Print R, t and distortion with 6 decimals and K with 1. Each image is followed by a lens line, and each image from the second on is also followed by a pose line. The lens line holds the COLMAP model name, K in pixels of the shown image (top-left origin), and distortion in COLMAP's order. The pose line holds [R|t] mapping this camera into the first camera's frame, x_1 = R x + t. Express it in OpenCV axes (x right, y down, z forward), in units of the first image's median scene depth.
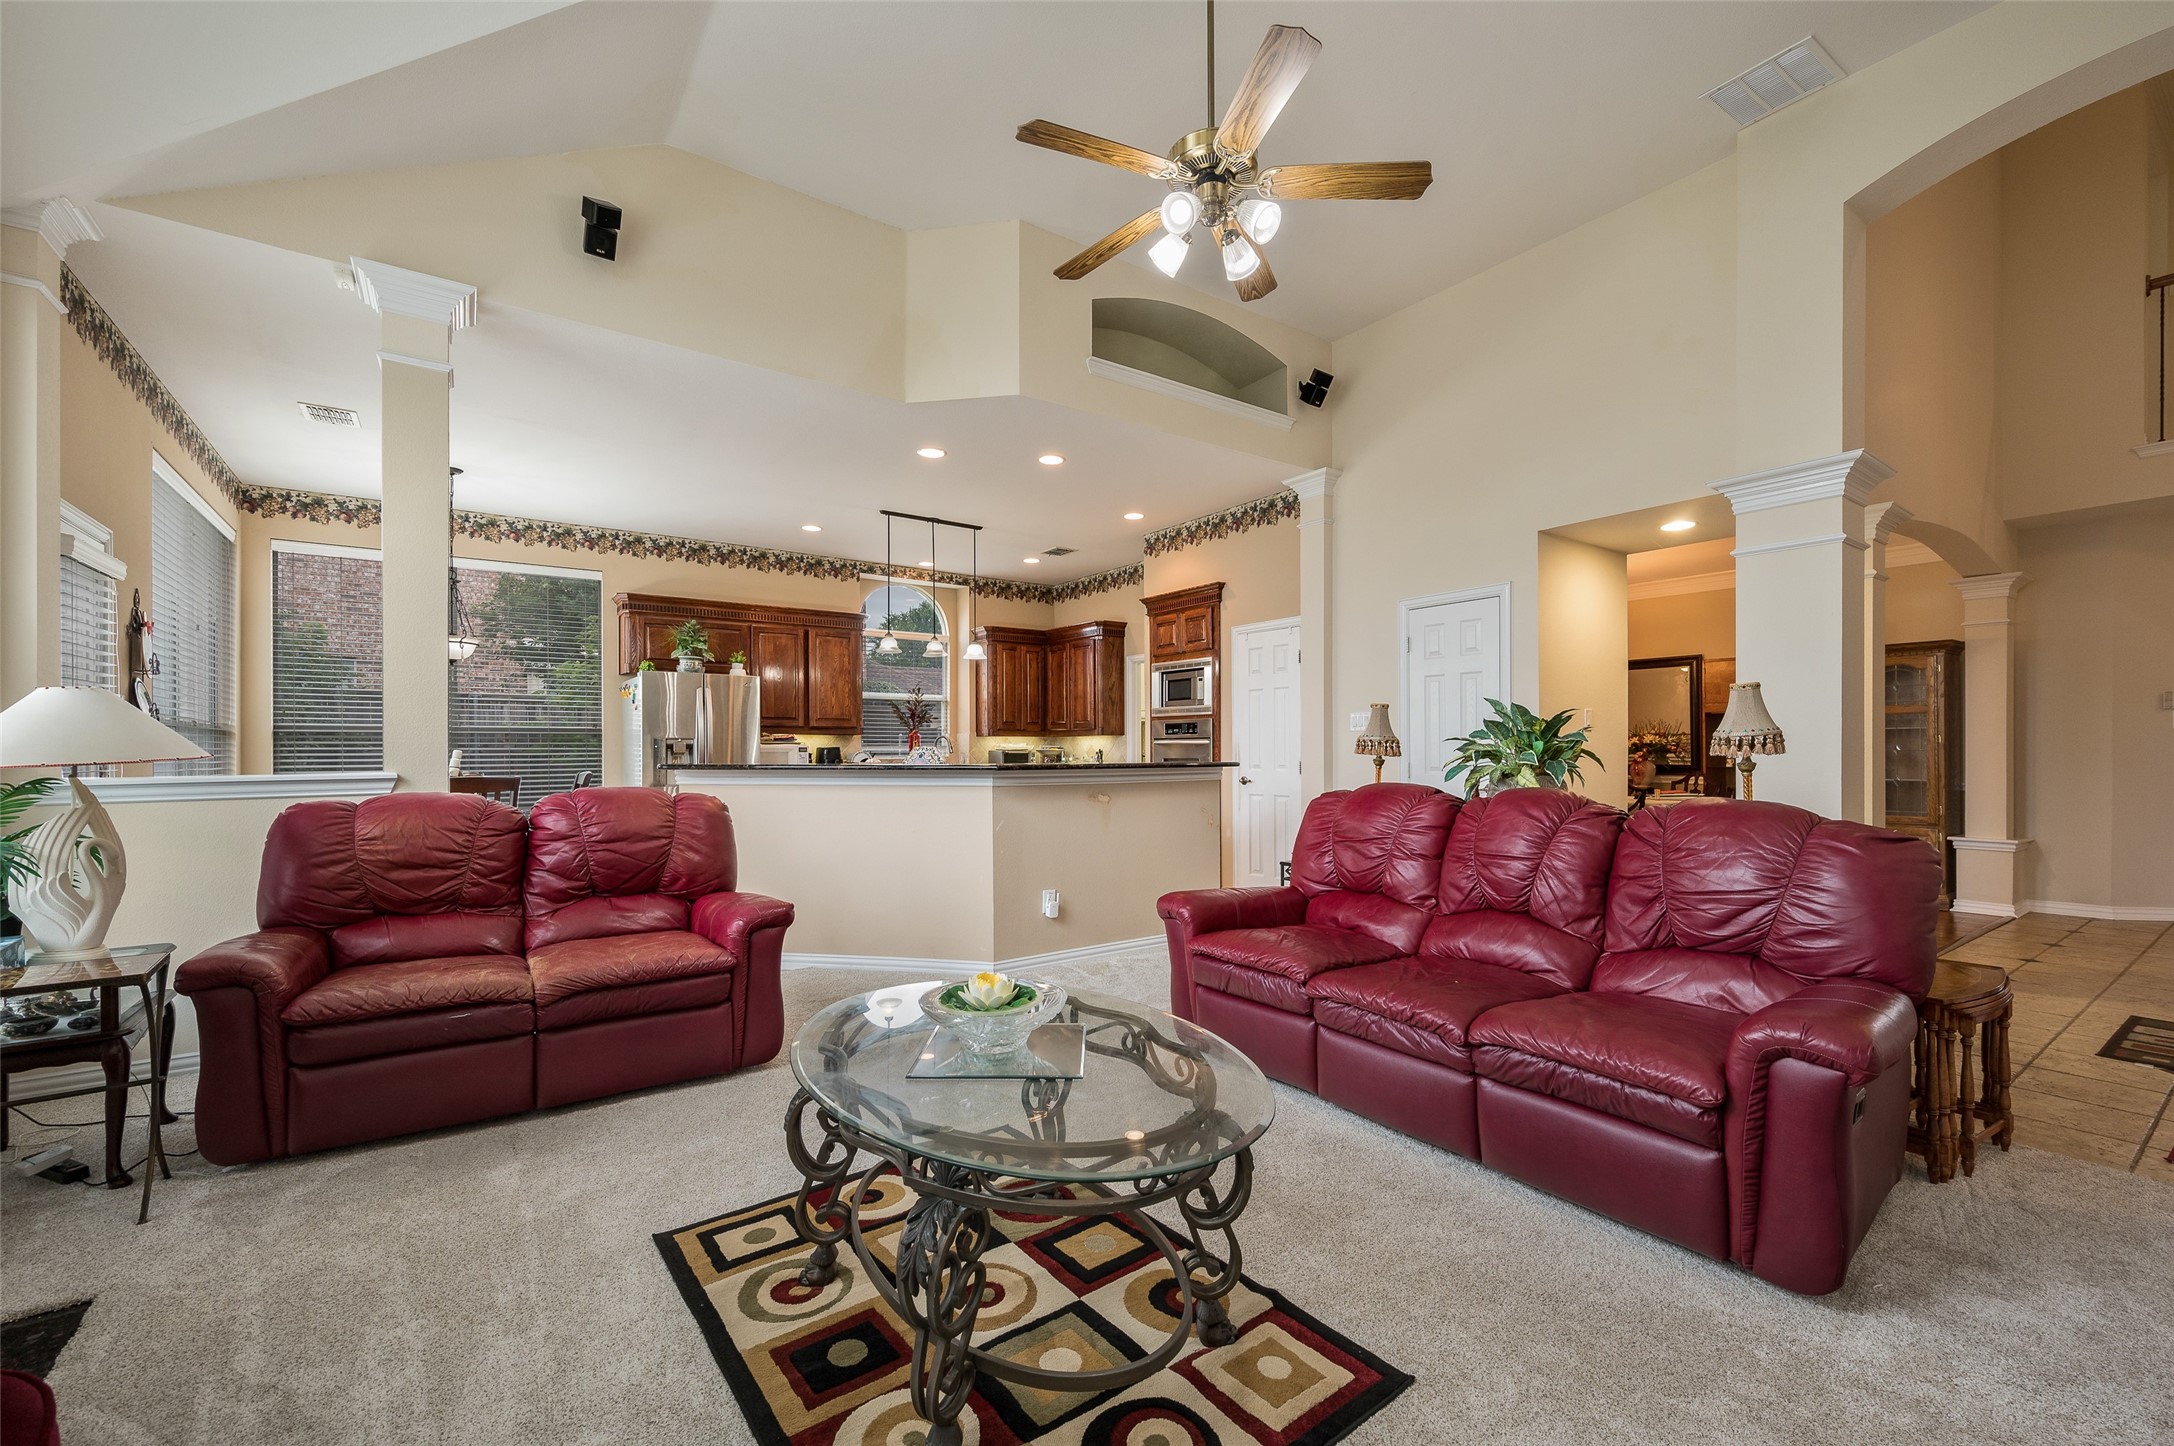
lens RADIAL K [[879.9, 0, 1105.8], [0, 879.9, 737.2], [0, 0, 1]] dist [0.009940, 0.000063]
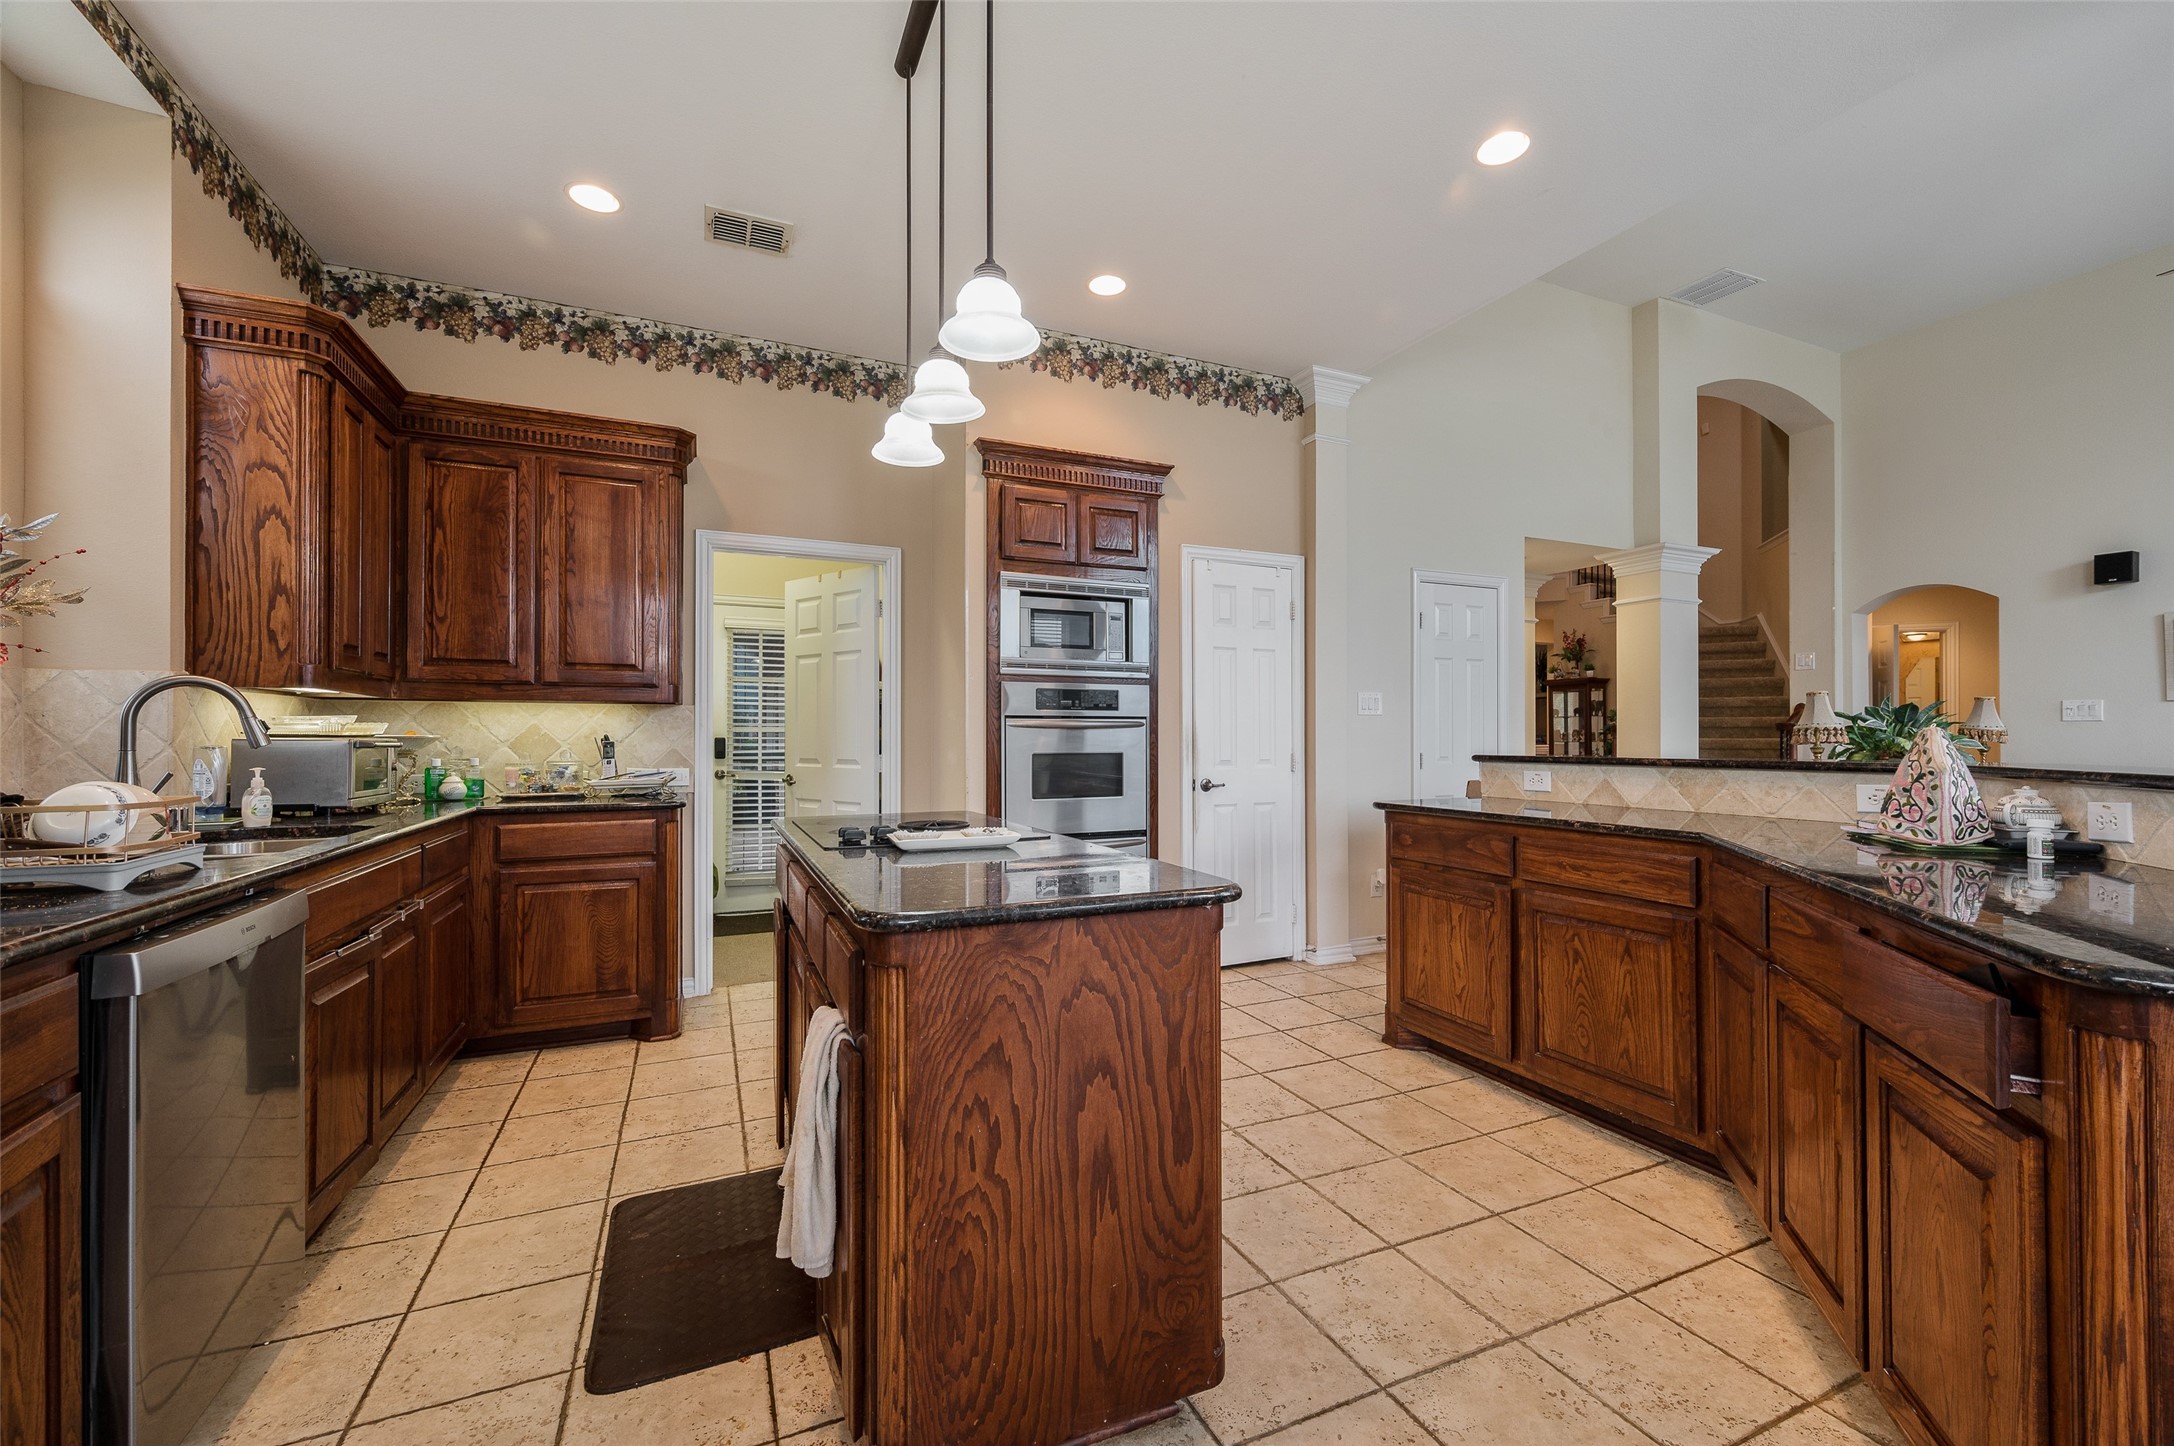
lens RADIAL K [[883.1, 0, 1066.6], [0, 883.1, 734.7], [0, 0, 1]] dist [0.000849, -0.000230]
pose [[0.218151, 0.006401, 0.975894, -0.455852], [-0.016232, 0.999864, -0.002930, 0.014128], [-0.975780, -0.015201, 0.218225, 0.864880]]
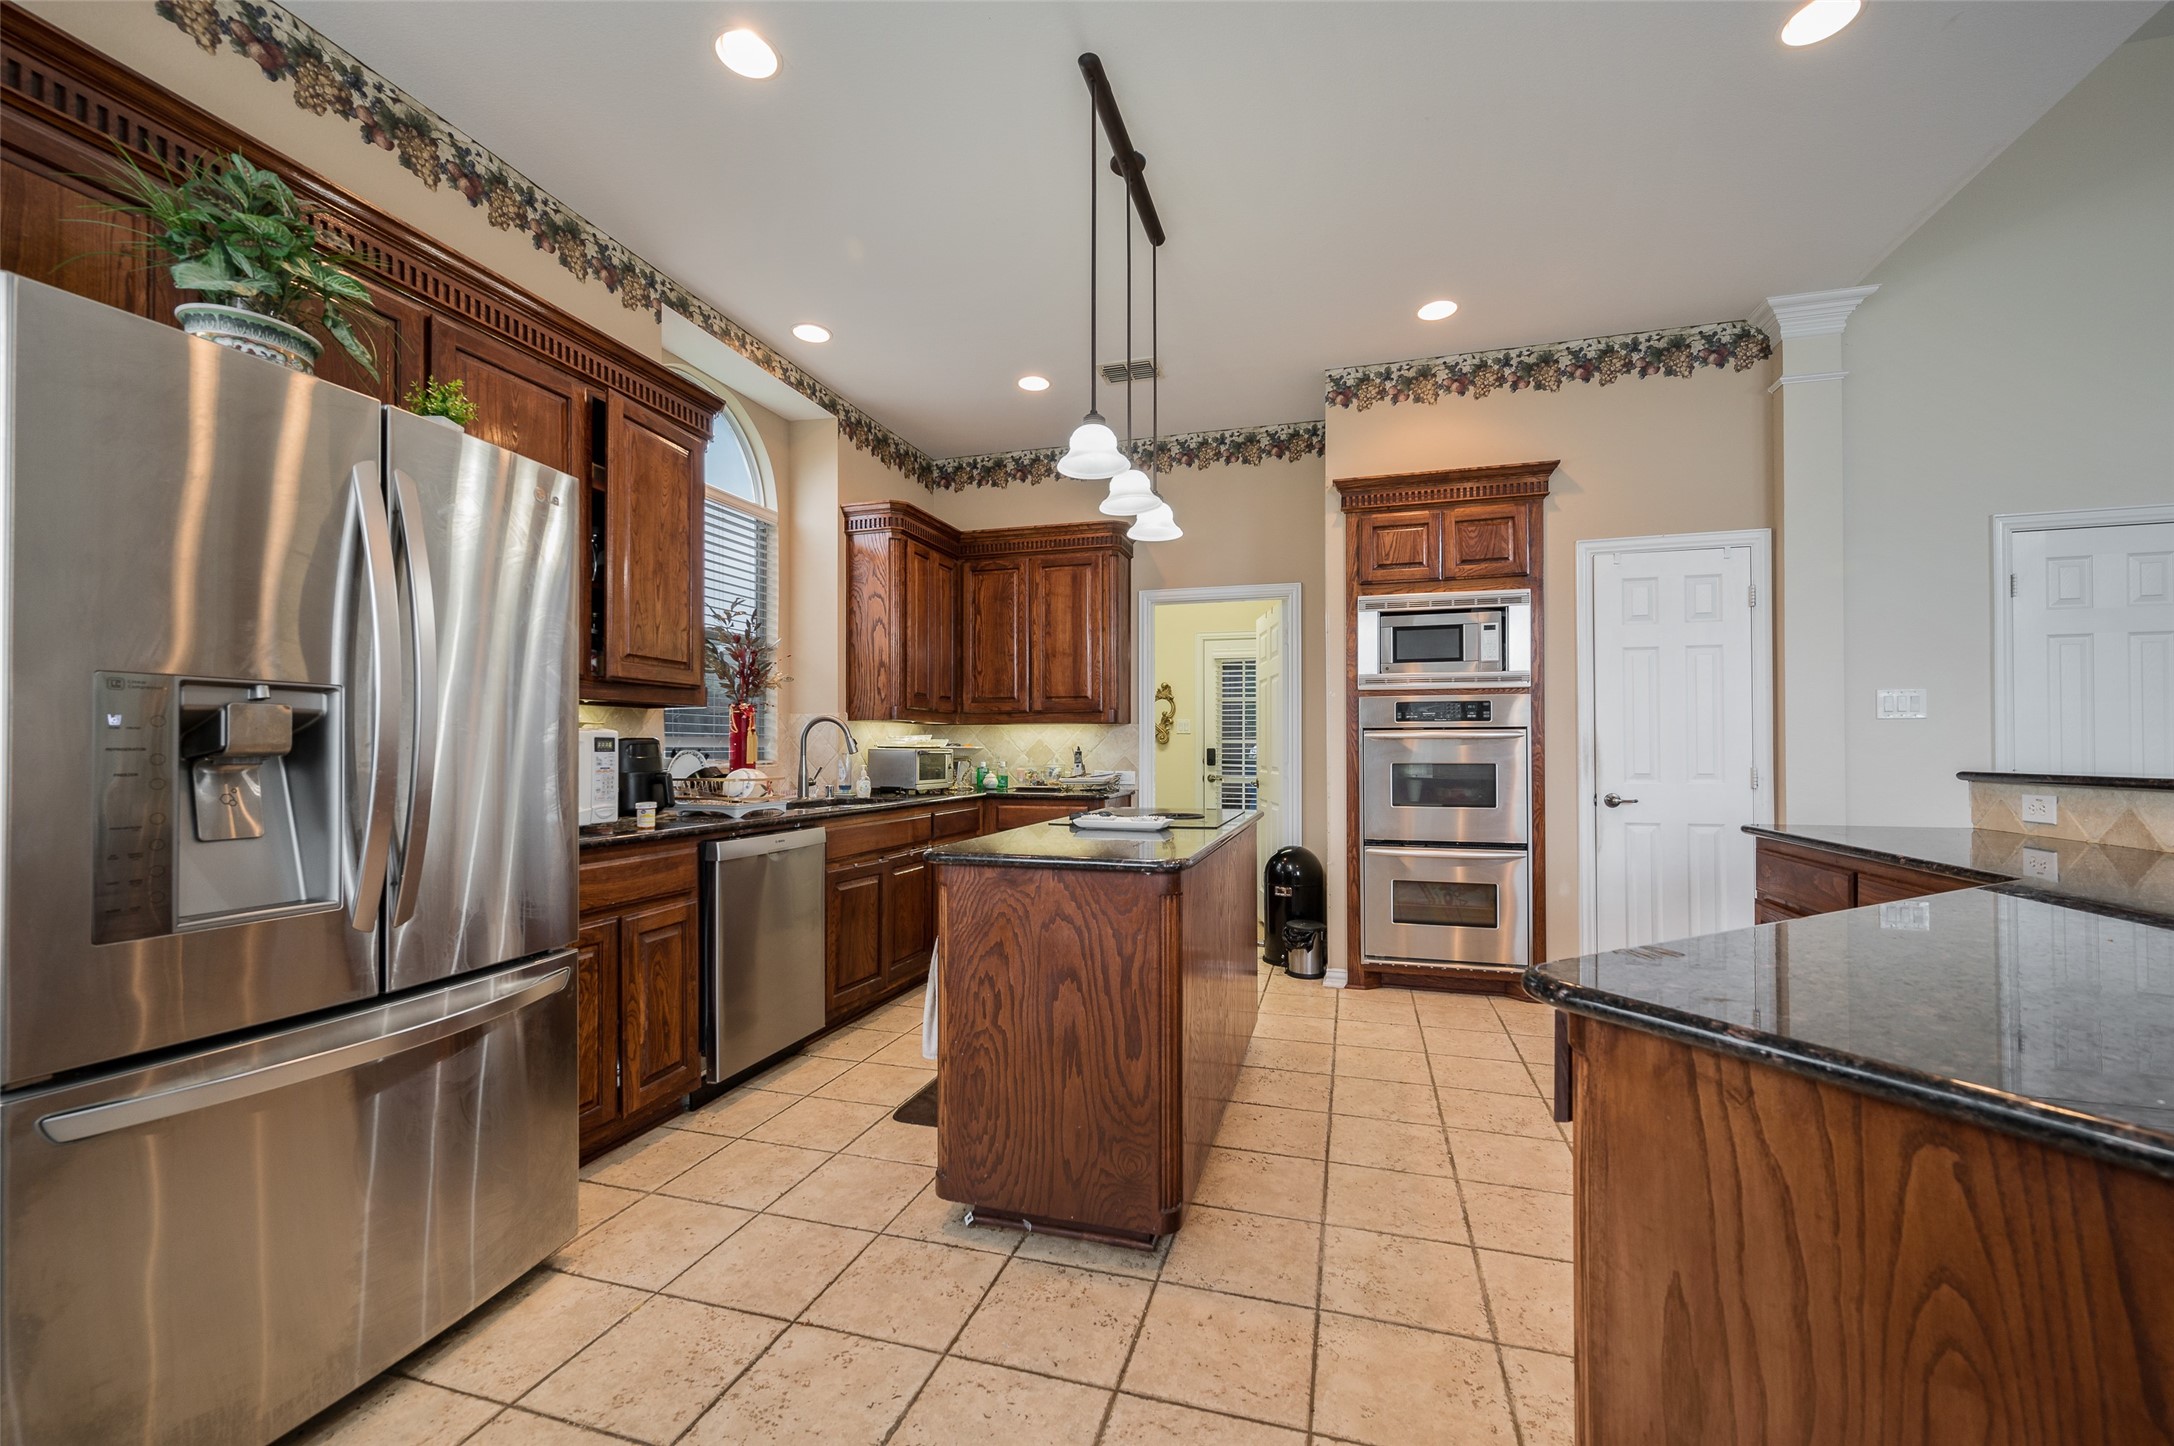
lens RADIAL K [[839.1, 0, 1078.8], [0, 839.1, 742.8], [0, 0, 1]] dist [0.000590, -0.000019]
pose [[0.795844, 0.006972, 0.605461, -0.427142], [-0.011975, 0.999919, 0.004227, 0.011167], [-0.605383, -0.010614, 0.795864, 0.691764]]
